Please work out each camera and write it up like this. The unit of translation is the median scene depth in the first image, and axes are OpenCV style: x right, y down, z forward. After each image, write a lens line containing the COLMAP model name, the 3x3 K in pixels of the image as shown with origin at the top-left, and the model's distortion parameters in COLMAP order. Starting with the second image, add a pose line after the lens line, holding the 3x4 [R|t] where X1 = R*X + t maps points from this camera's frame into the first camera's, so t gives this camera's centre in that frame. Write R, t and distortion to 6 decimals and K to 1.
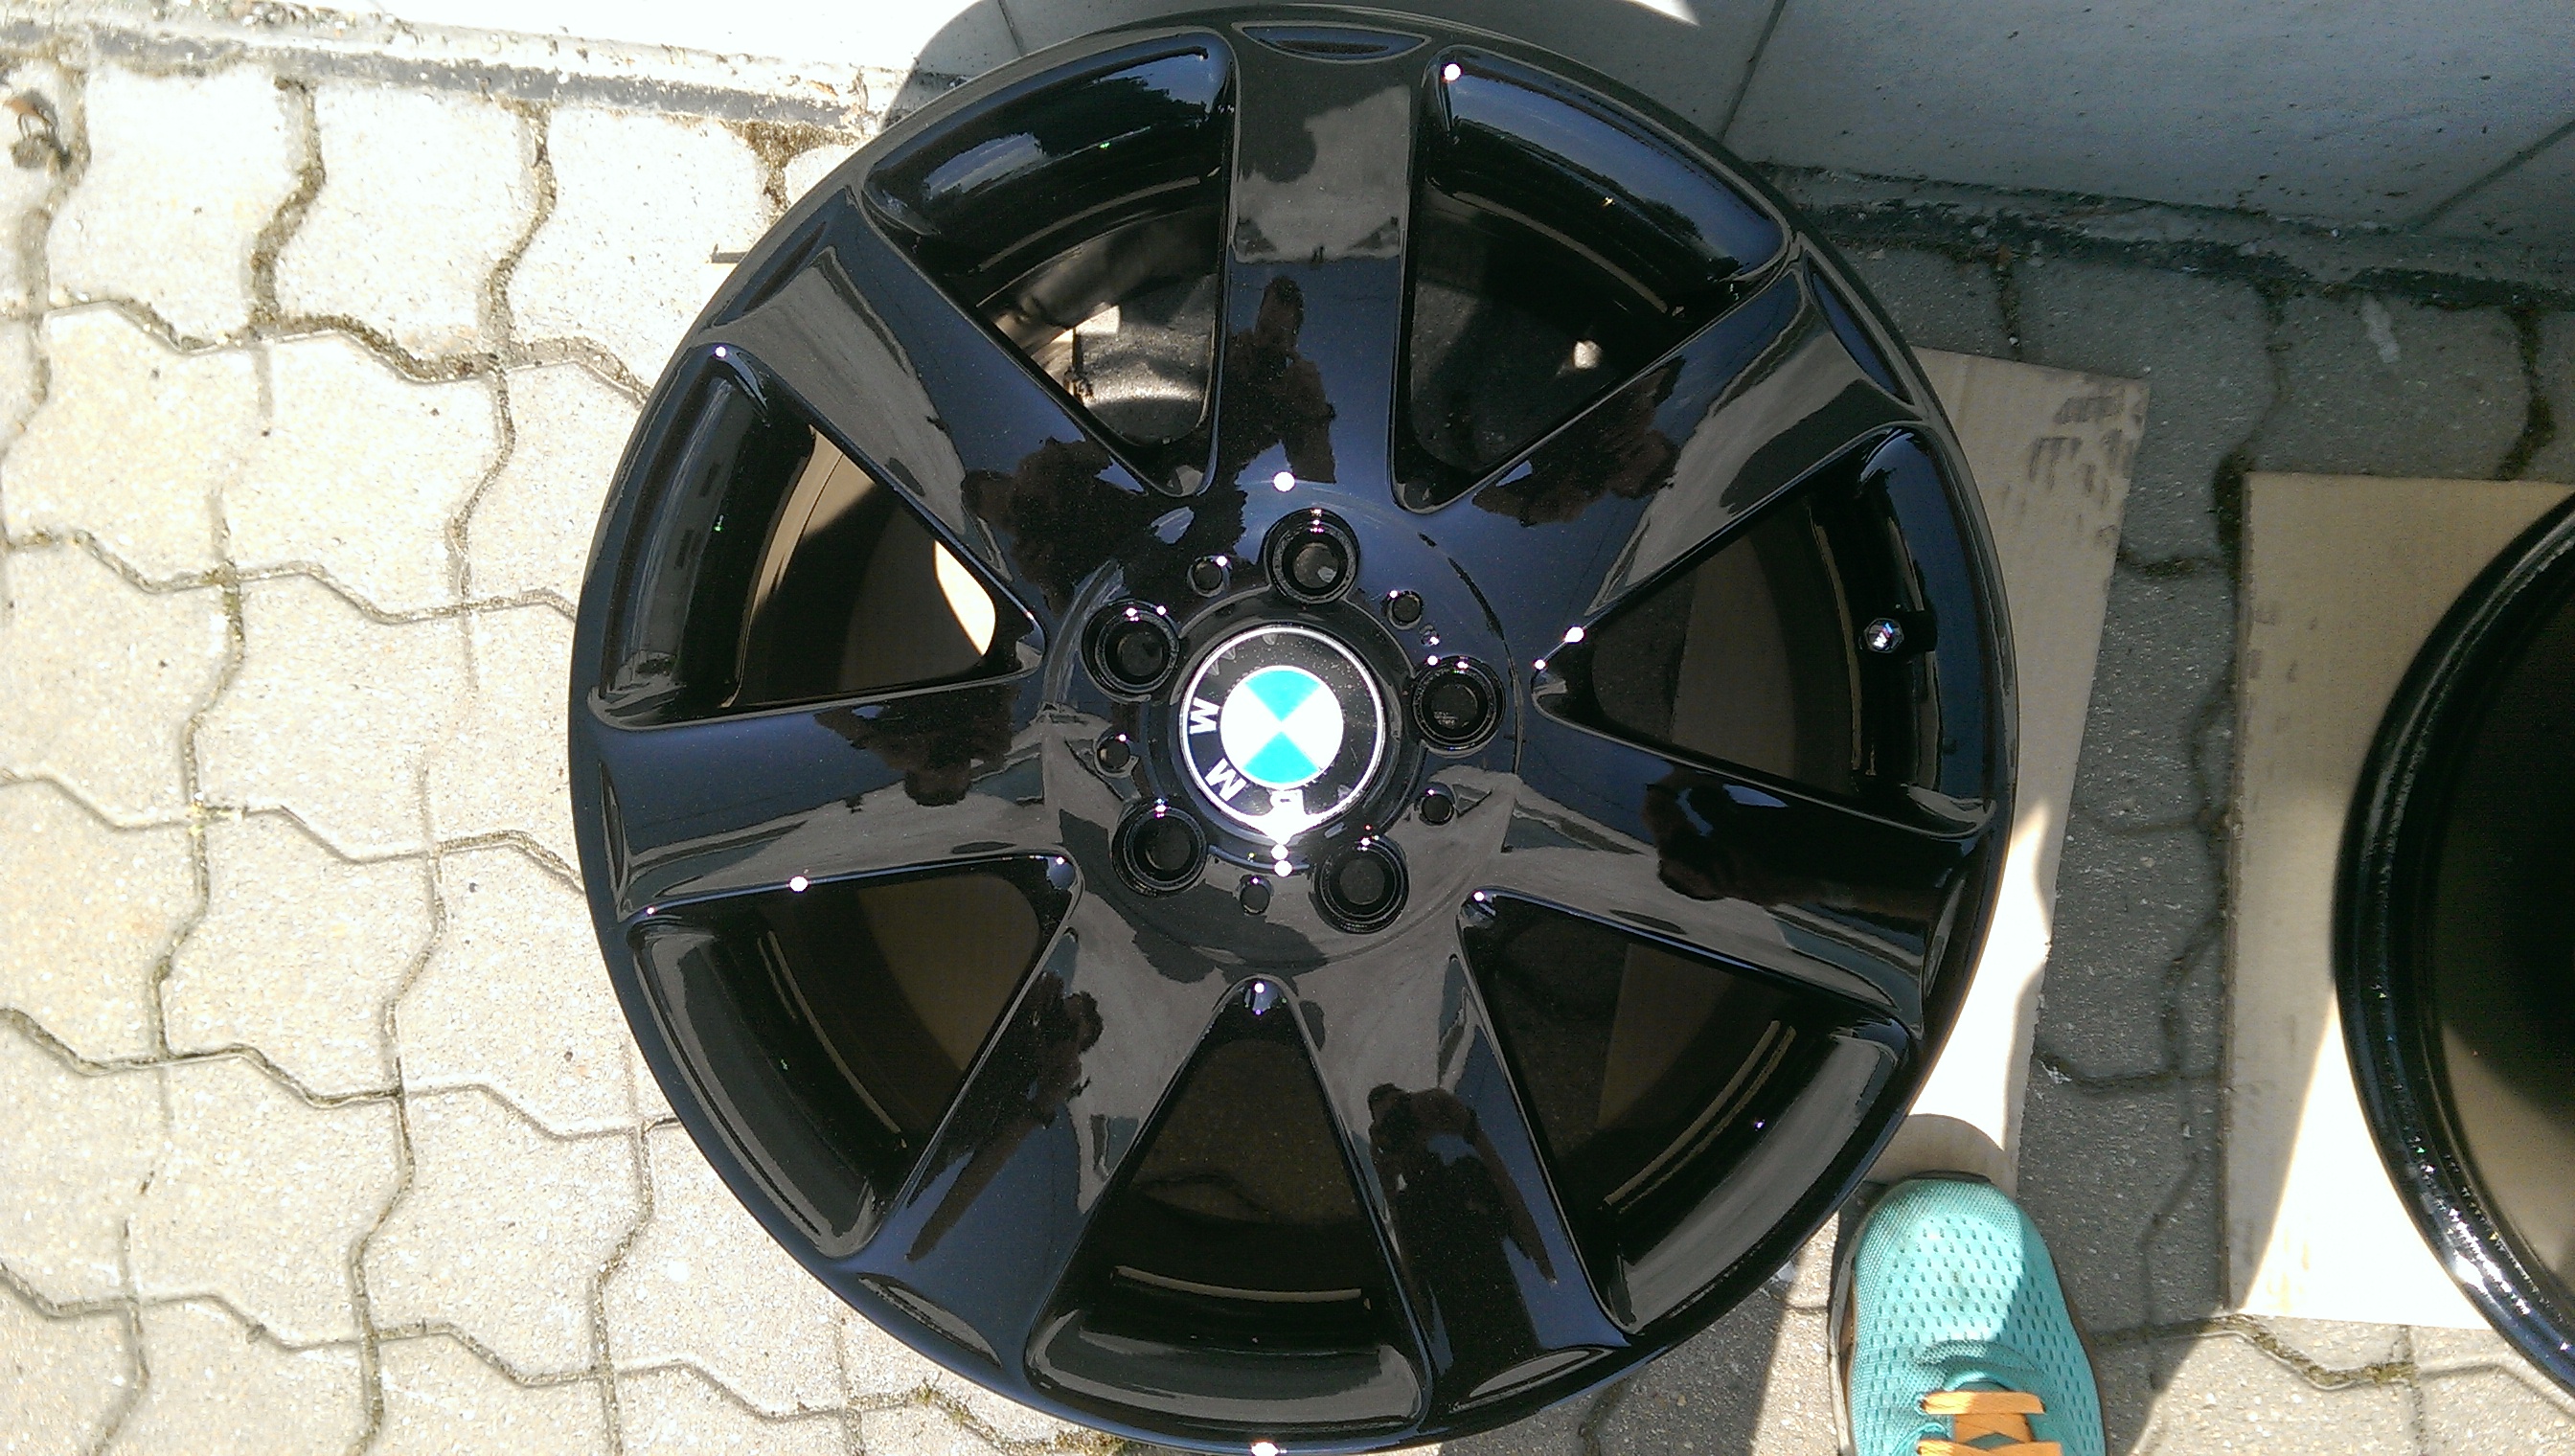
lens RADIAL K [[1835.0, 0, 1287.5], [0, 1835.0, 728.0], [0, 0, 1]] dist [0.051951, -0.093651]
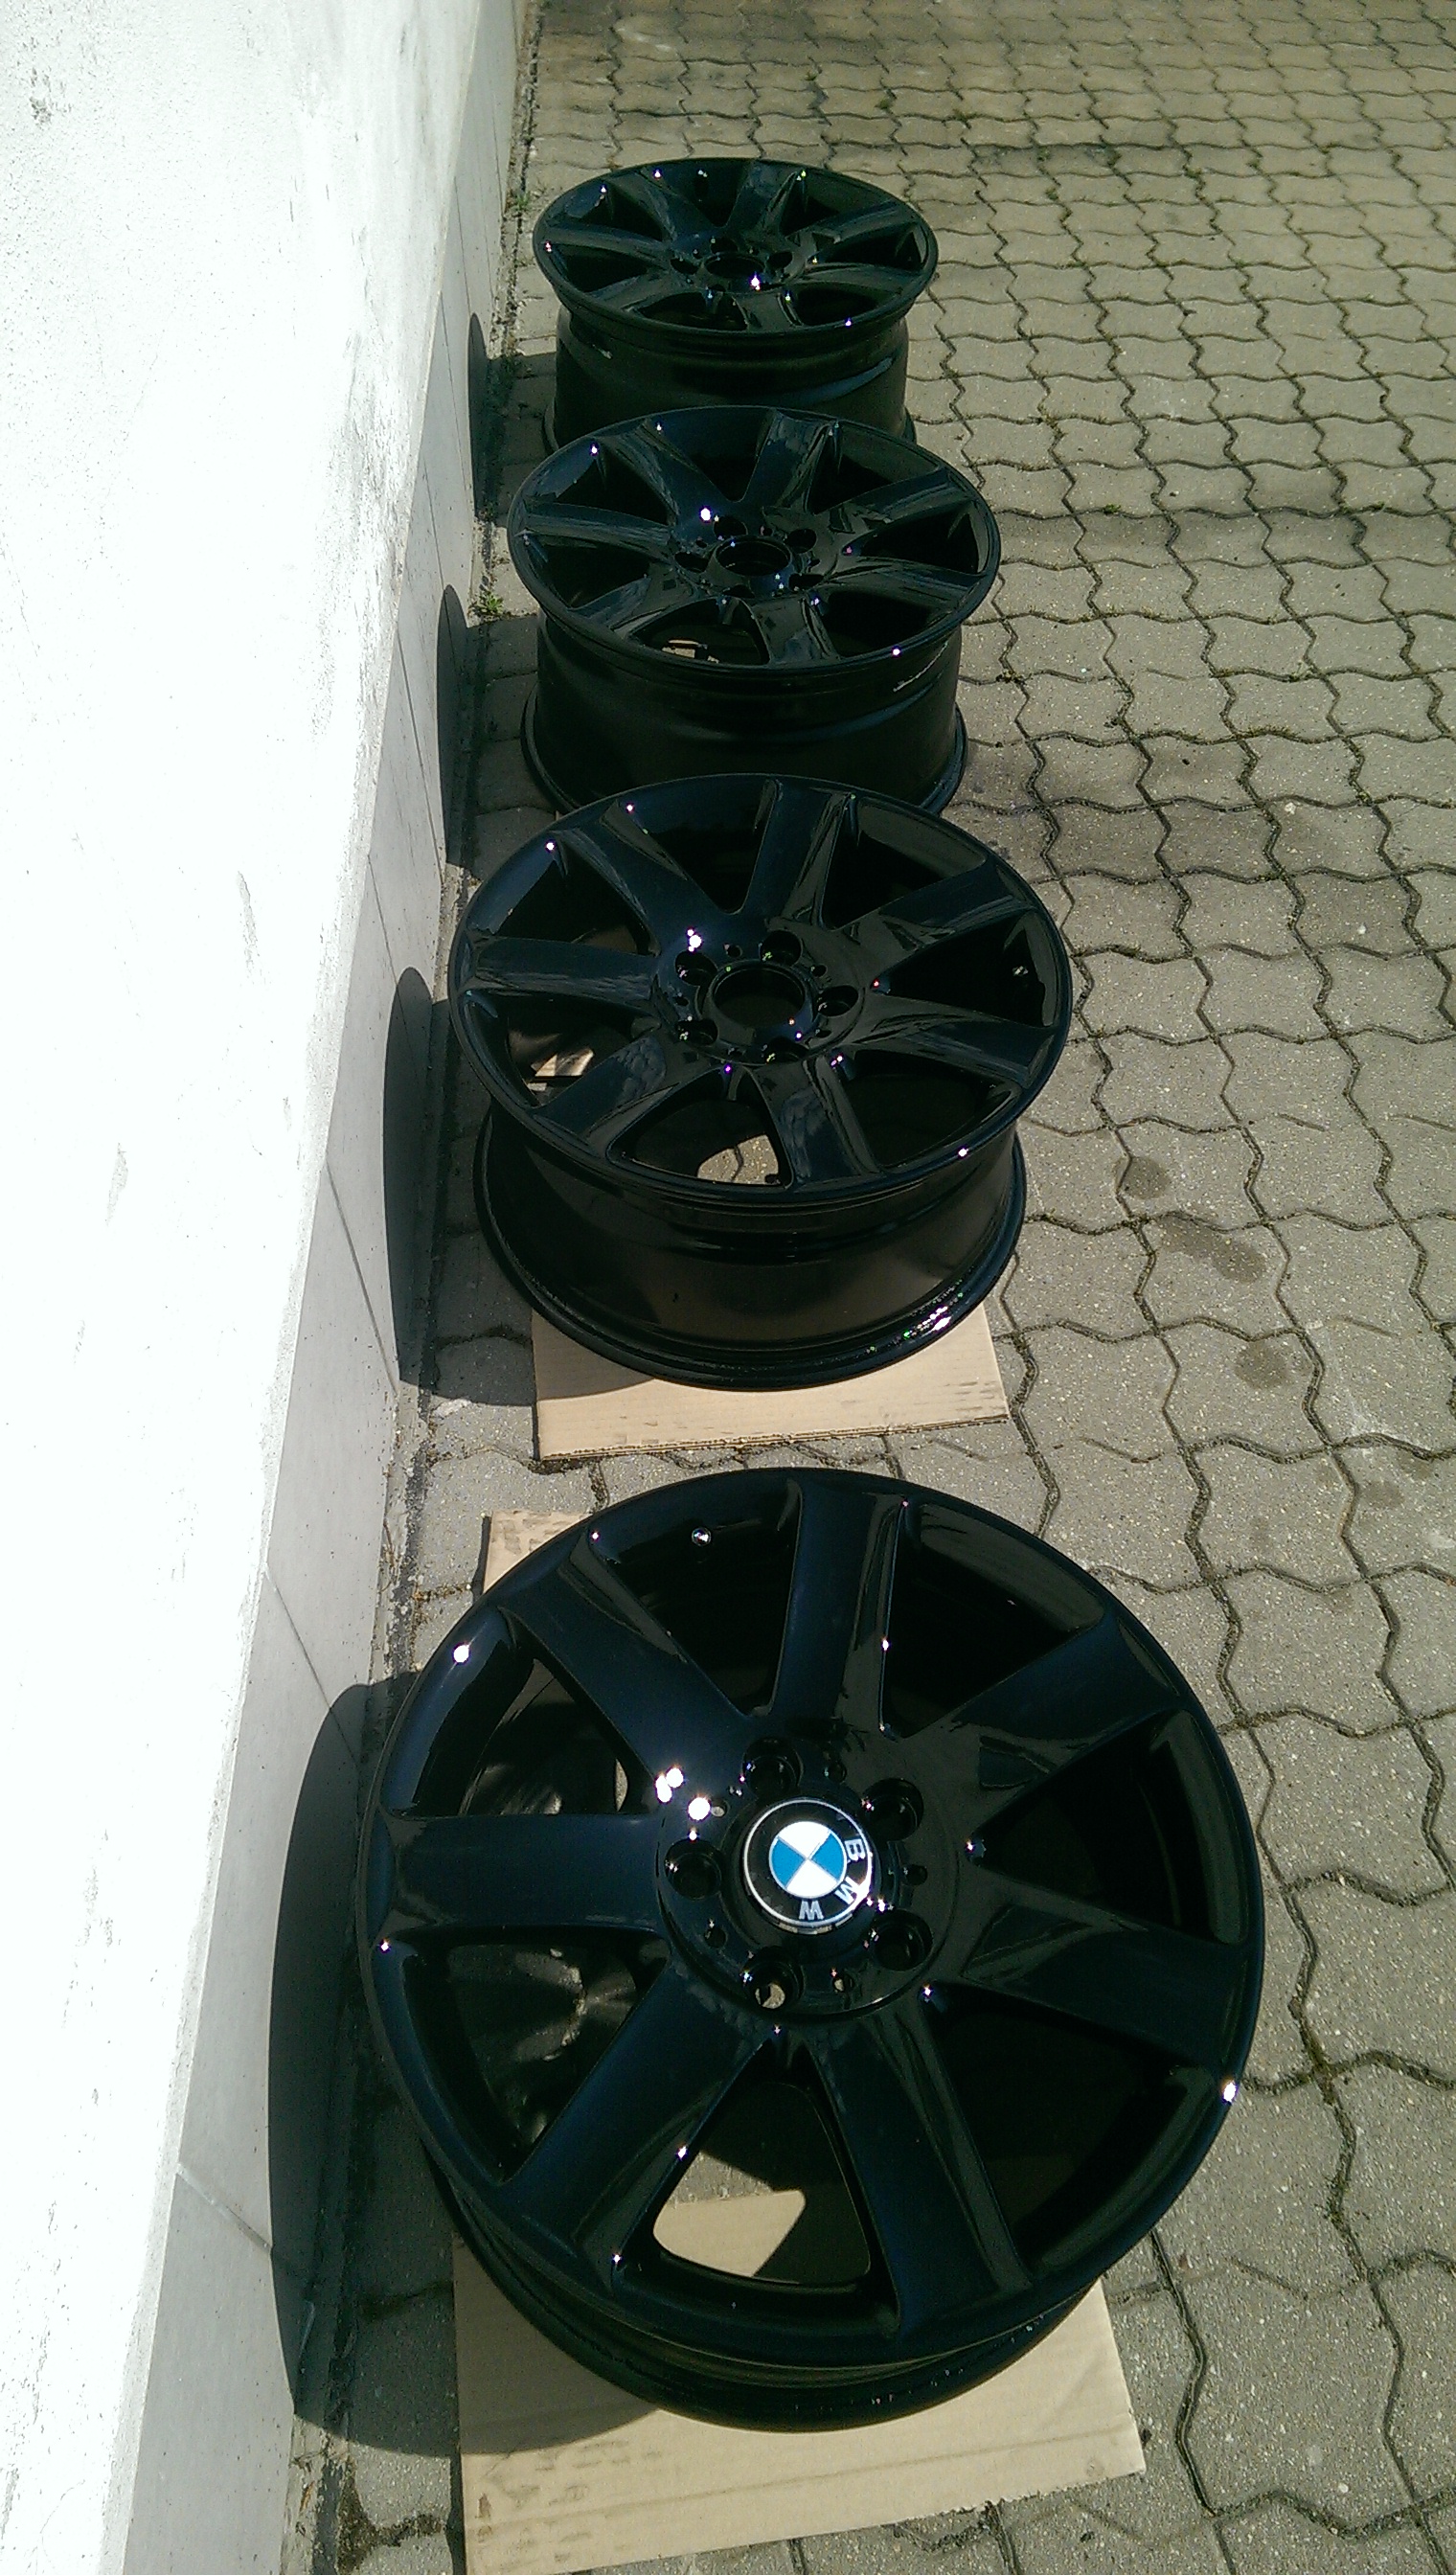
lens RADIAL K [[1835.0, 0, 728.0], [0, 1835.0, 1287.5], [0, 0, 1]] dist [0.051951, -0.093651]
pose [[-0.159767, -0.739106, 0.654367, -0.513120], [0.986066, -0.088362, 0.140948, -0.191314], [-0.046355, 0.667768, 0.742925, -0.392576]]
